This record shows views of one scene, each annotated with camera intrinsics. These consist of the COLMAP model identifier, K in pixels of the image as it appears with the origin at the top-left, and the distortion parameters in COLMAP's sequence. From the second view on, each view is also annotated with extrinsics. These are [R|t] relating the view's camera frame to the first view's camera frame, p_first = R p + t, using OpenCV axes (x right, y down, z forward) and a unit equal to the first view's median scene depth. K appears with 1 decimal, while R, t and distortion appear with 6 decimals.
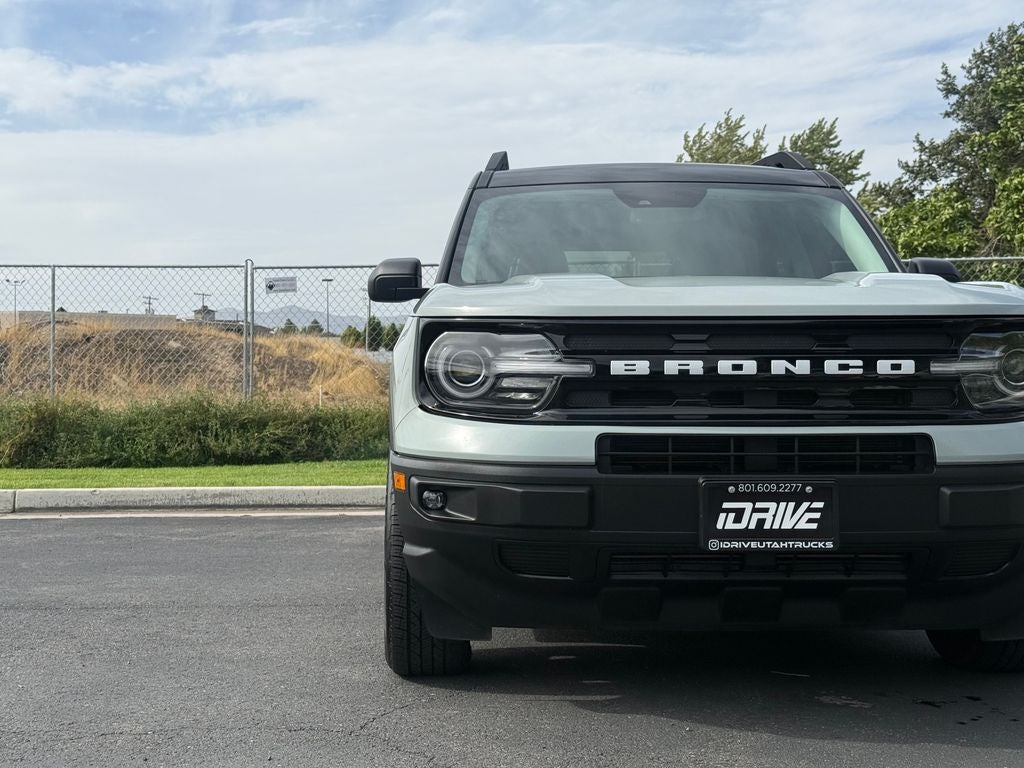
lens RADIAL K [[1420.3, 0, 512.0], [0, 1420.3, 384.0], [0, 0, 1]] dist [0.122177, -0.026032]
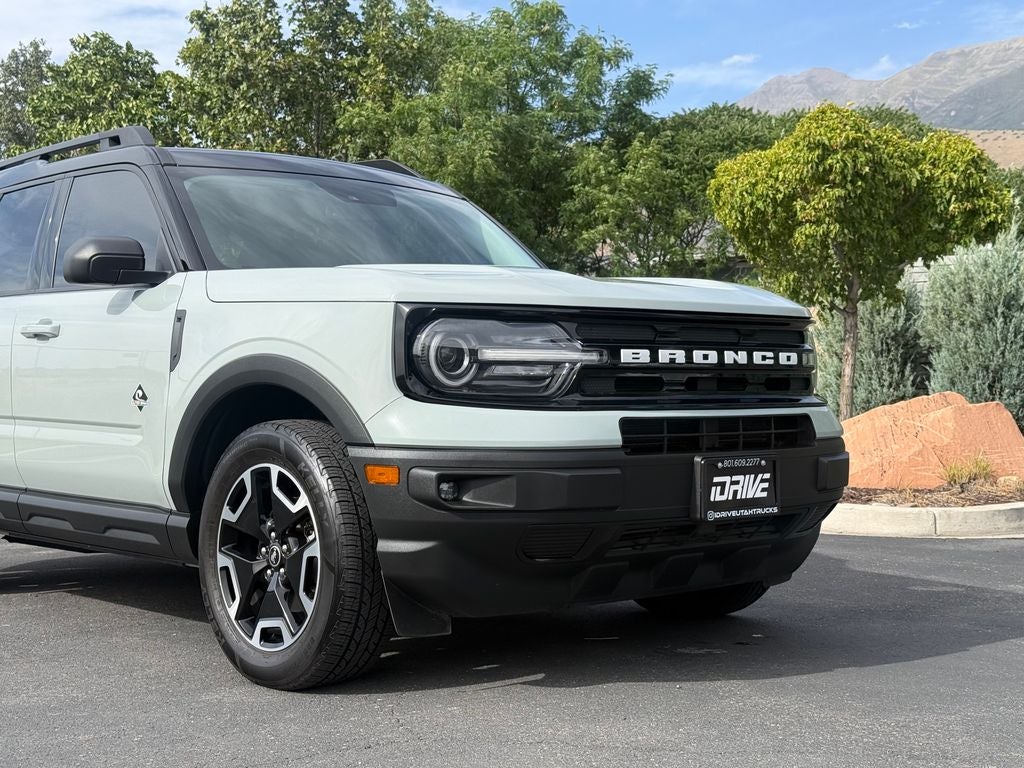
lens RADIAL K [[1420.3, 0, 512.0], [0, 1420.3, 384.0], [0, 0, 1]] dist [0.122177, -0.026032]
pose [[0.772082, -0.000897, 0.635522, -0.670607], [0.007420, 0.999944, -0.007602, 0.016927], [-0.635479, 0.010585, 0.772045, 0.232891]]
